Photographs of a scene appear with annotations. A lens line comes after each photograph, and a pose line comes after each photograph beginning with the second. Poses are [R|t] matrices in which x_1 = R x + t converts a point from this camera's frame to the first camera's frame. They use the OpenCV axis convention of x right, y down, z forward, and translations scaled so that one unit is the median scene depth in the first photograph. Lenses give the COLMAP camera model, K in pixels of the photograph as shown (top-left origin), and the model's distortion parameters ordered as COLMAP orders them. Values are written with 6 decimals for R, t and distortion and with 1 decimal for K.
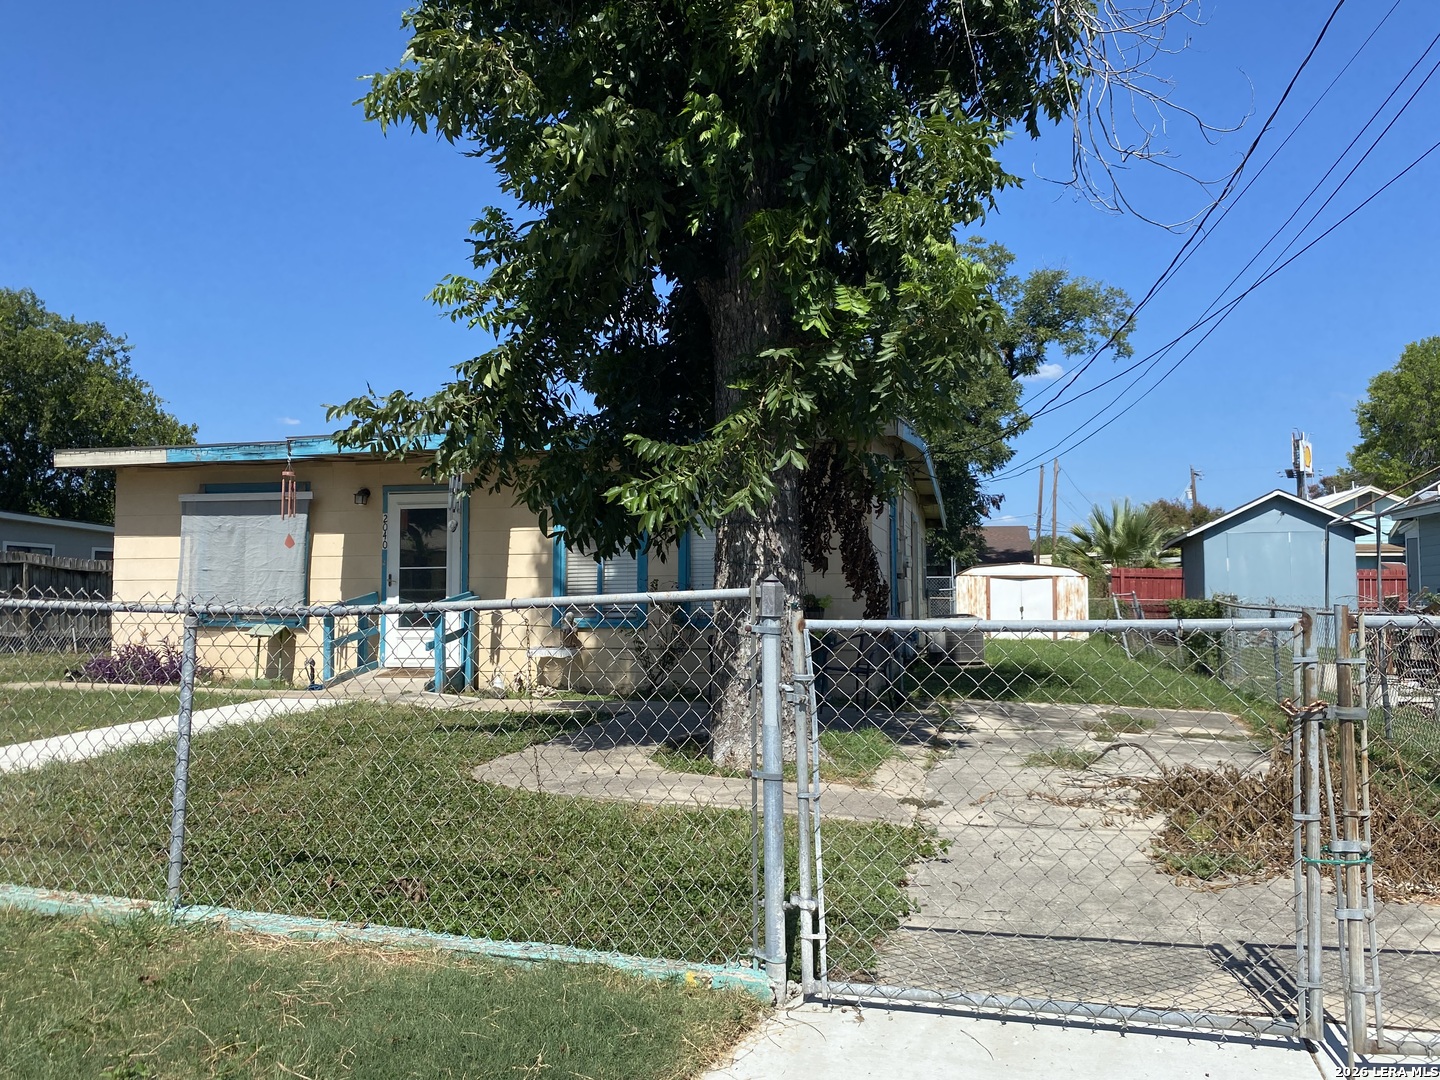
lens RADIAL K [[1105.8, 0, 736.7], [0, 1105.8, 513.8], [0, 0, 1]] dist [0.036957, -0.049982]
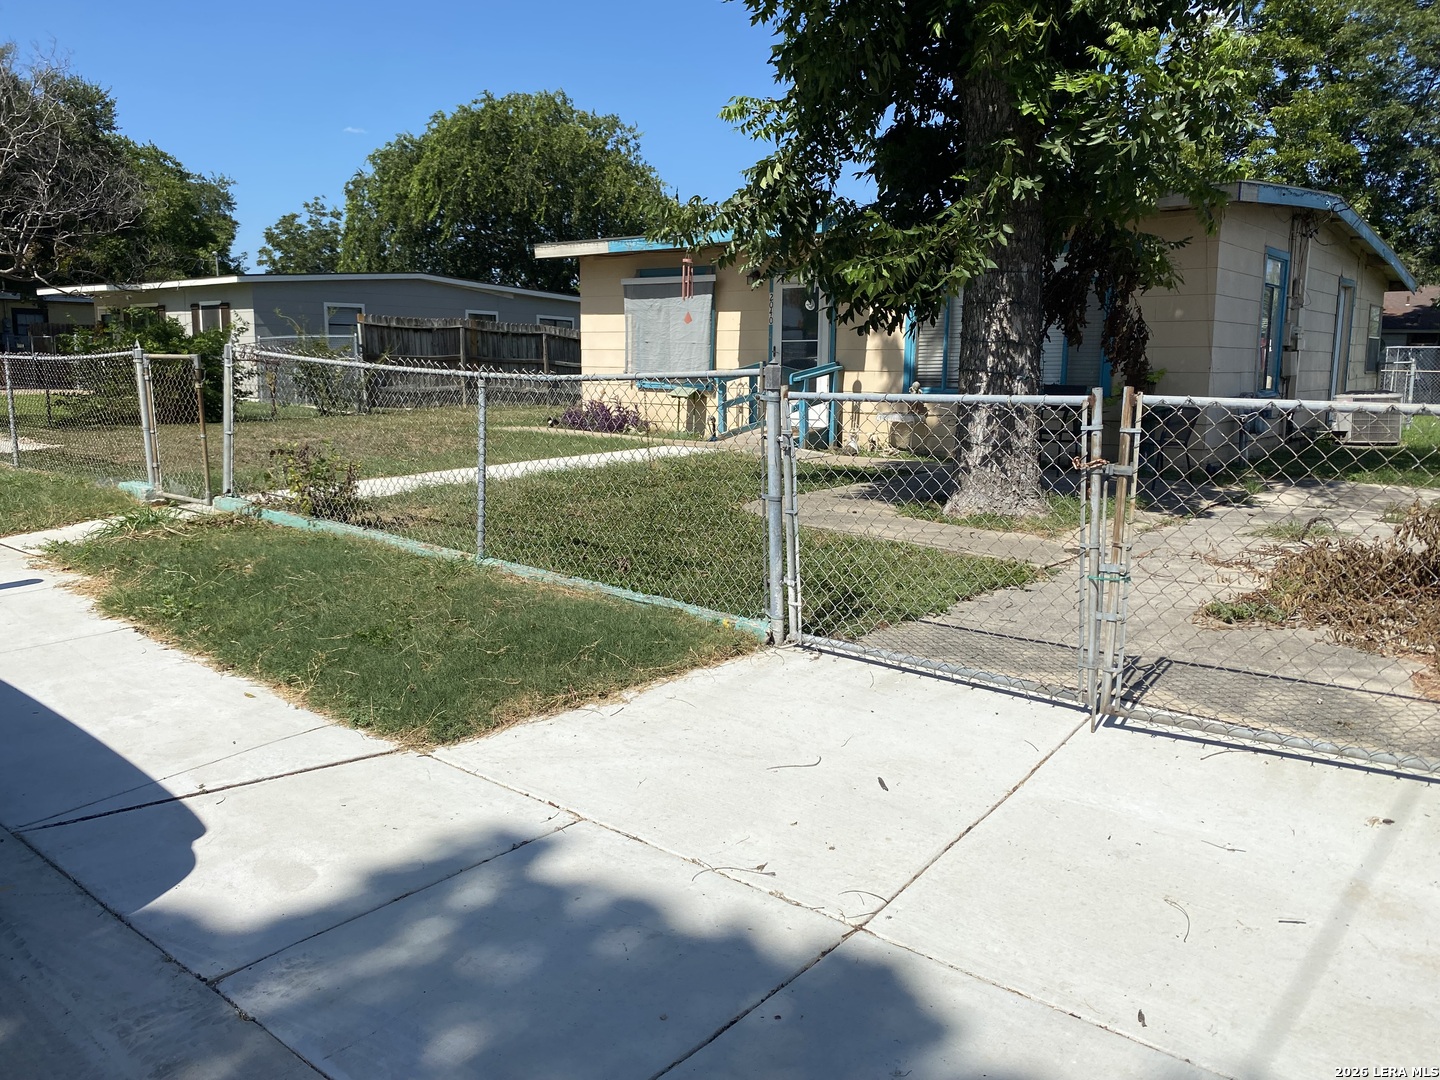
lens RADIAL K [[1105.8, 0, 712.5], [0, 1105.8, 548.7], [0, 0, 1]] dist [0.036957, -0.049982]
pose [[0.893571, 0.084780, -0.440843, 0.161291], [0.022285, 0.972418, 0.232179, -0.009841], [0.448368, -0.217293, 0.867035, -0.082288]]
